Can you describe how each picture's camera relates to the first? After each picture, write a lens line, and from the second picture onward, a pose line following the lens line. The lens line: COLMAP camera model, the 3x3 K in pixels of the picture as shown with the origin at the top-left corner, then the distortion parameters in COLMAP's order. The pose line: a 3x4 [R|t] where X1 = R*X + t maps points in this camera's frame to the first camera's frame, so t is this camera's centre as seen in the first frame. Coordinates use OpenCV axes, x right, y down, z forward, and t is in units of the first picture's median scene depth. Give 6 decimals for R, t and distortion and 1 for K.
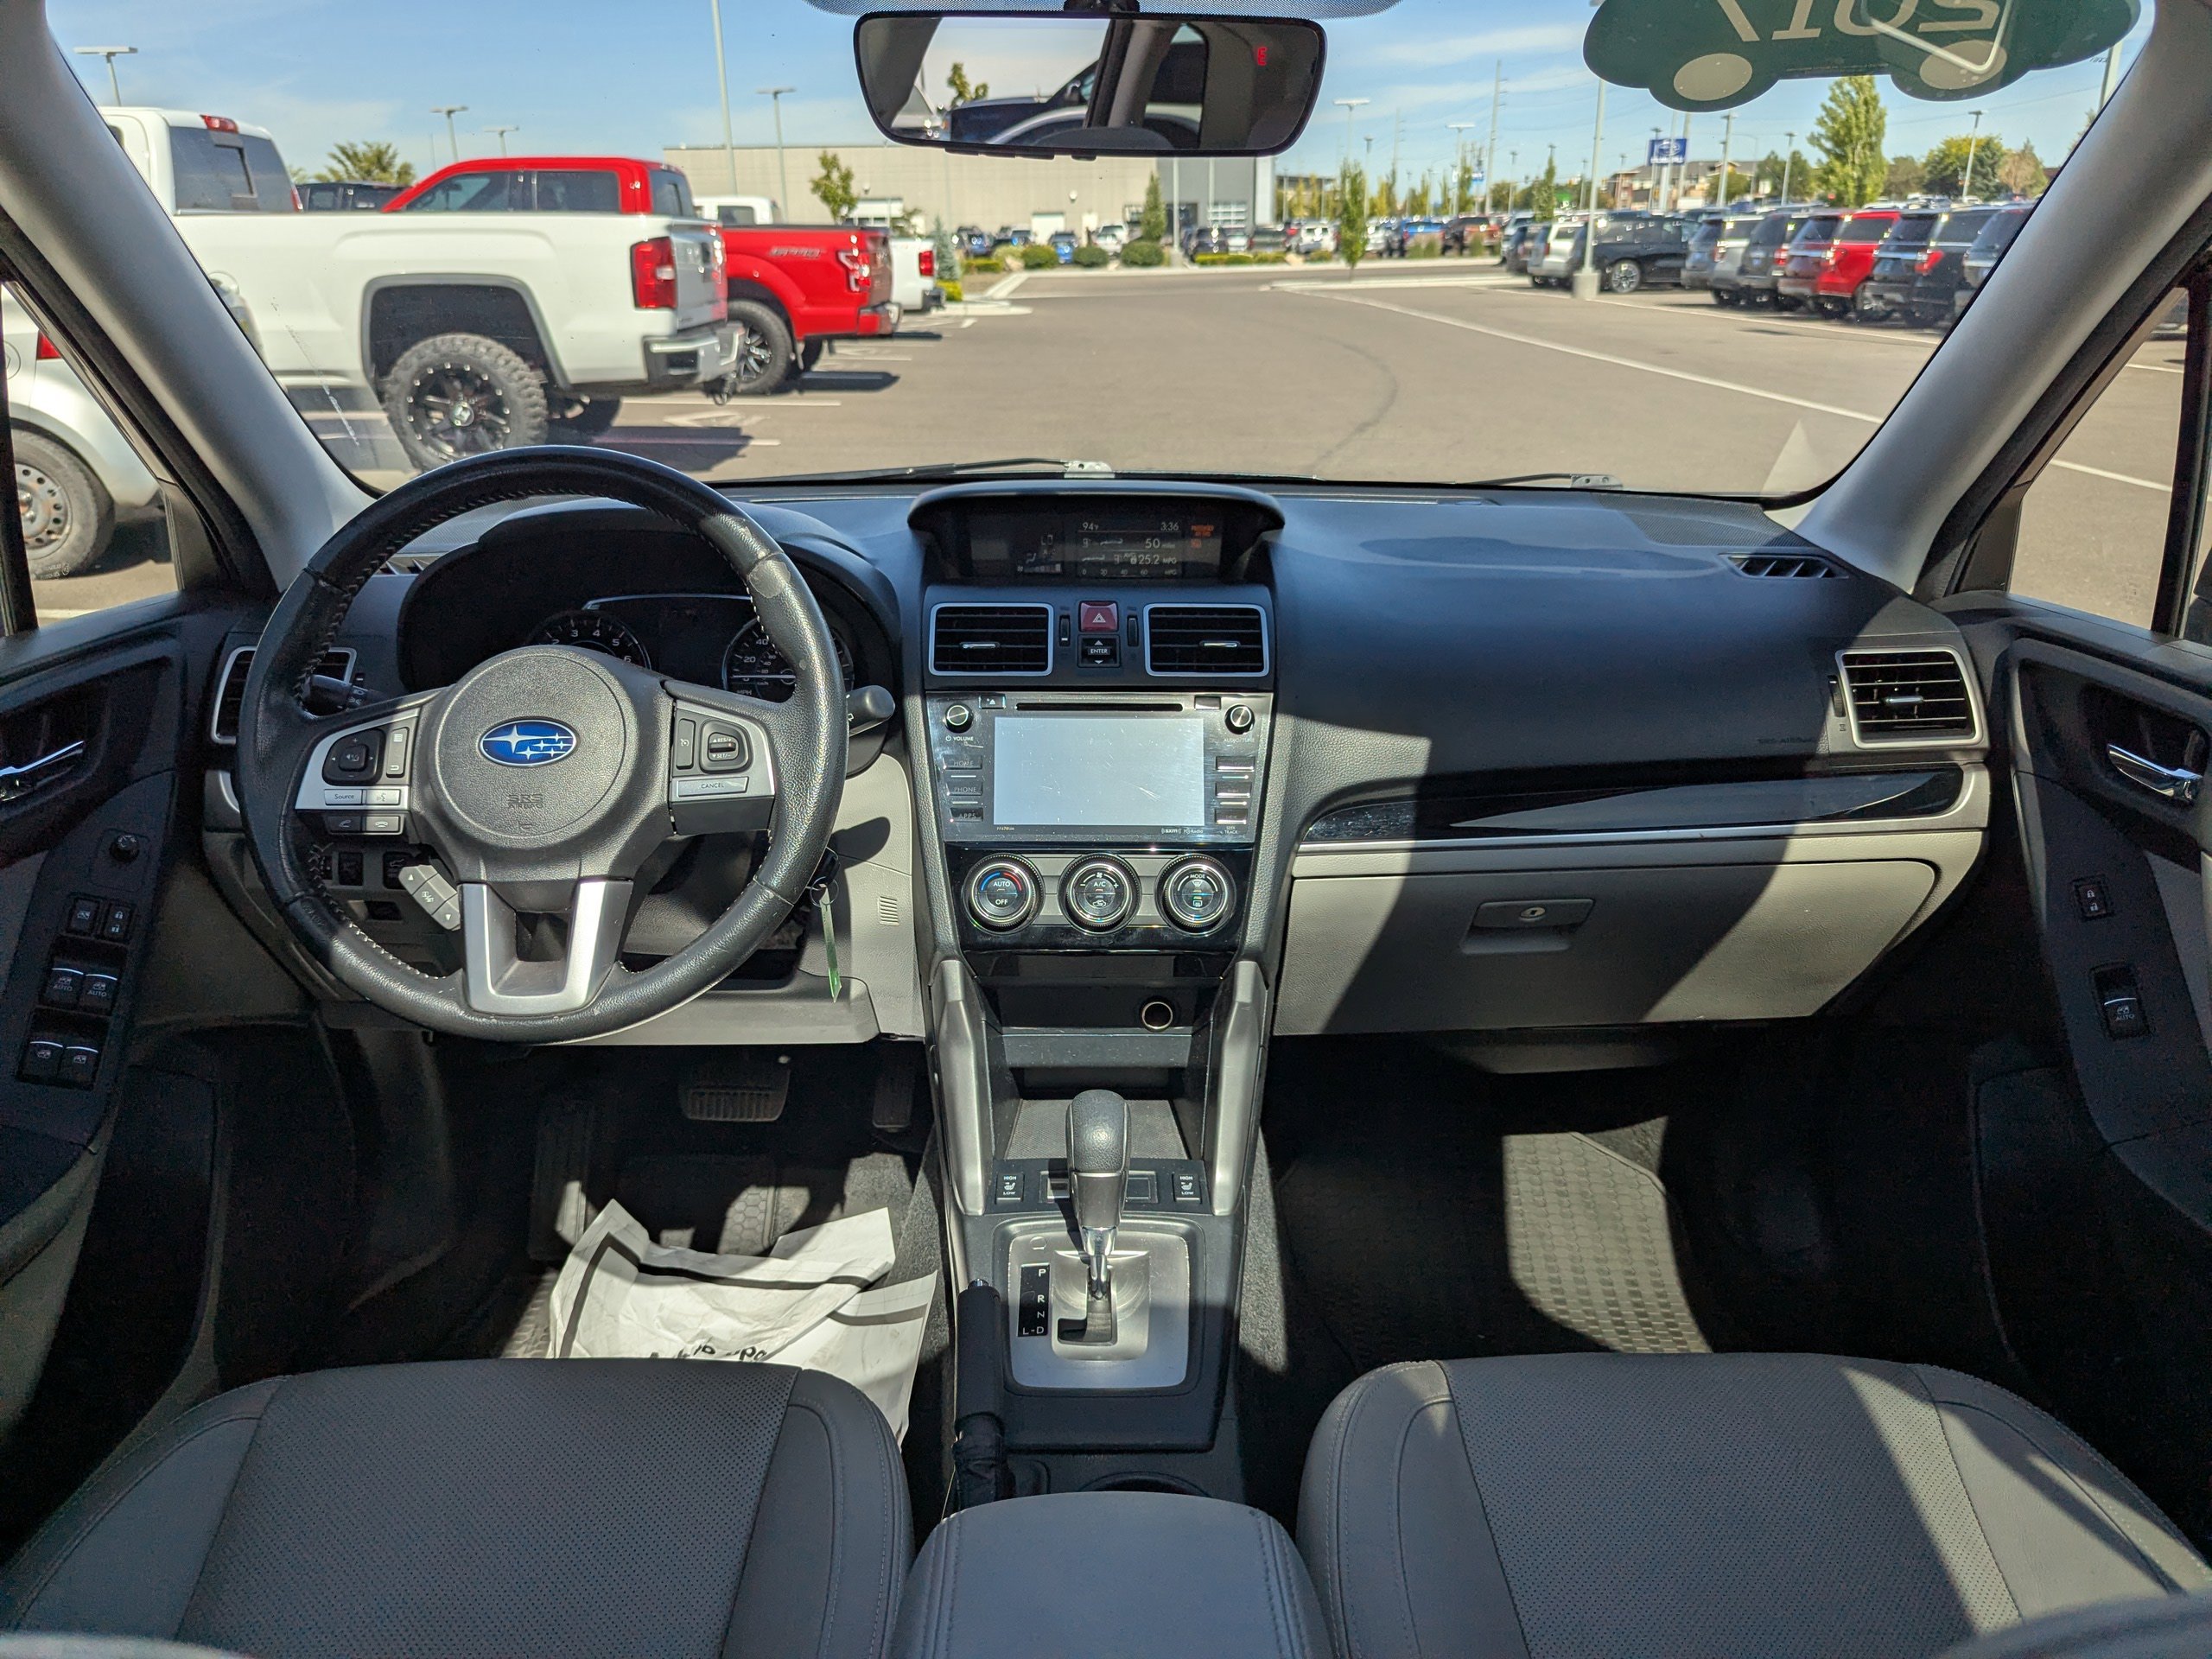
lens RADIAL K [[1588.2, 0, 1102.5], [0, 1588.2, 845.8], [0, 0, 1]] dist [0.041225, -0.042029]
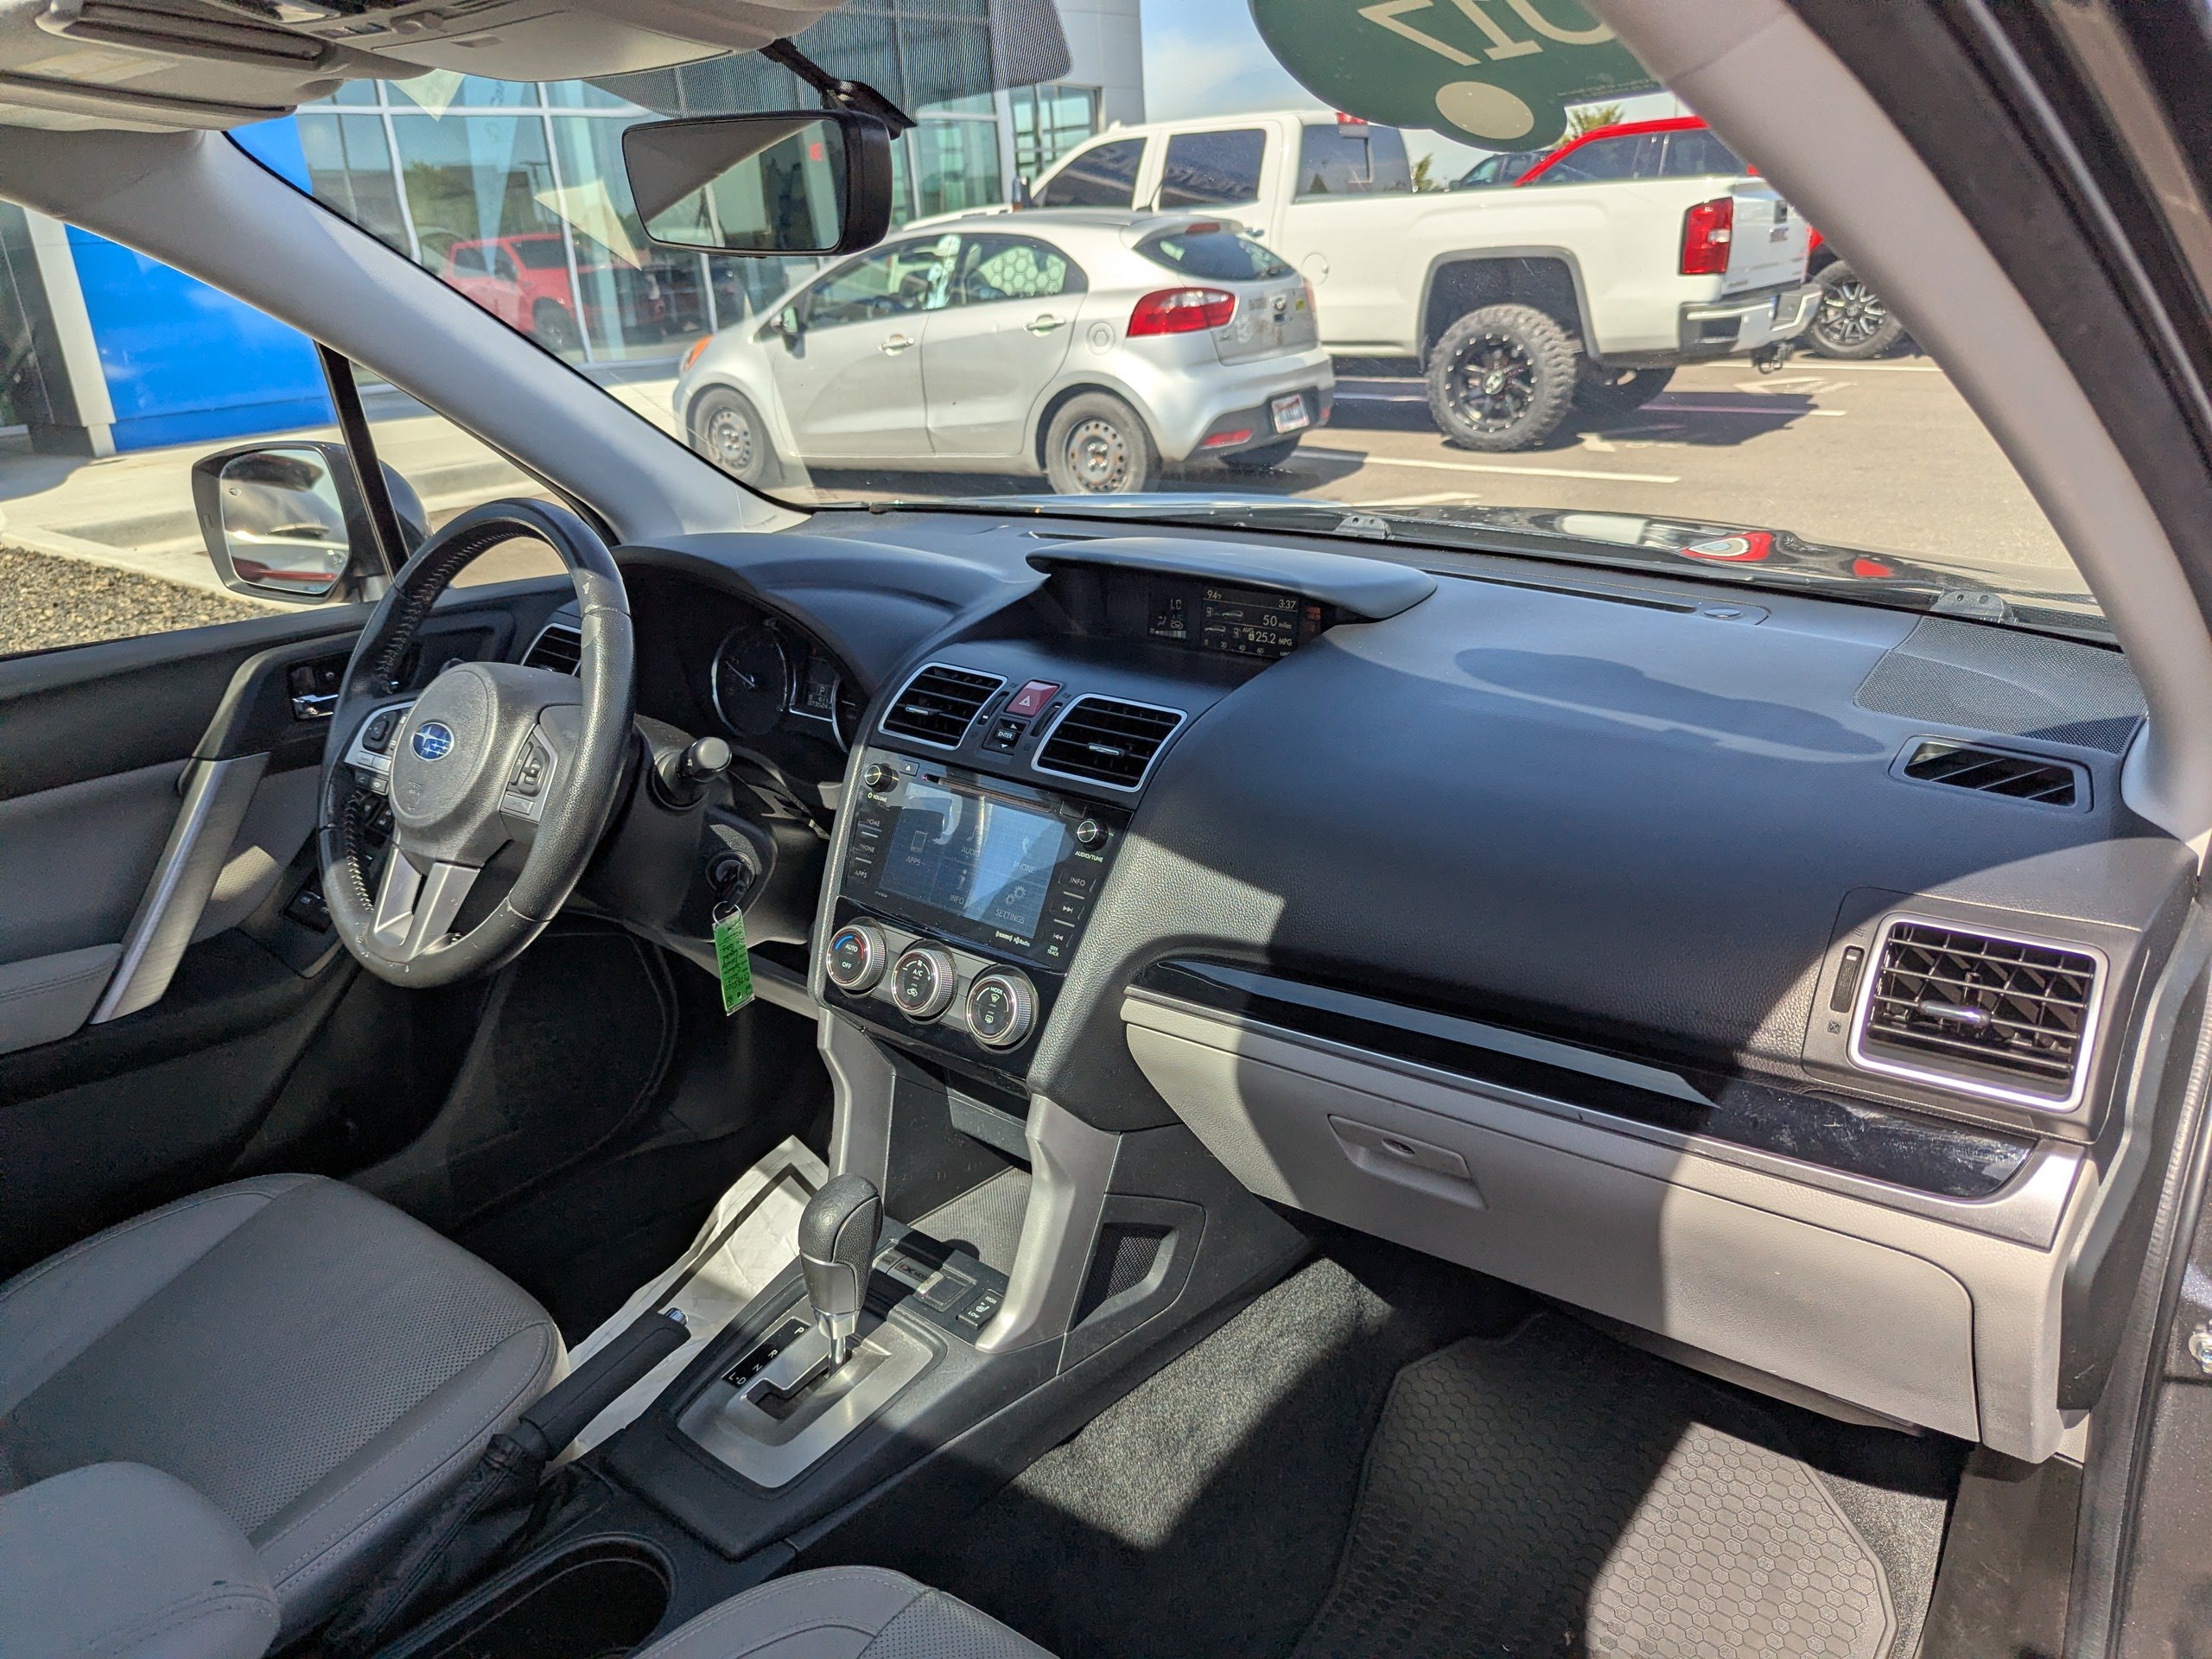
lens RADIAL K [[1588.2, 0, 1122.8], [0, 1588.2, 830.9], [0, 0, 1]] dist [0.041225, -0.042029]
pose [[0.749559, 0.199783, -0.631069, 0.132878], [-0.185174, 0.978589, 0.089858, -0.032722], [0.635509, 0.049504, 0.770505, 0.060107]]
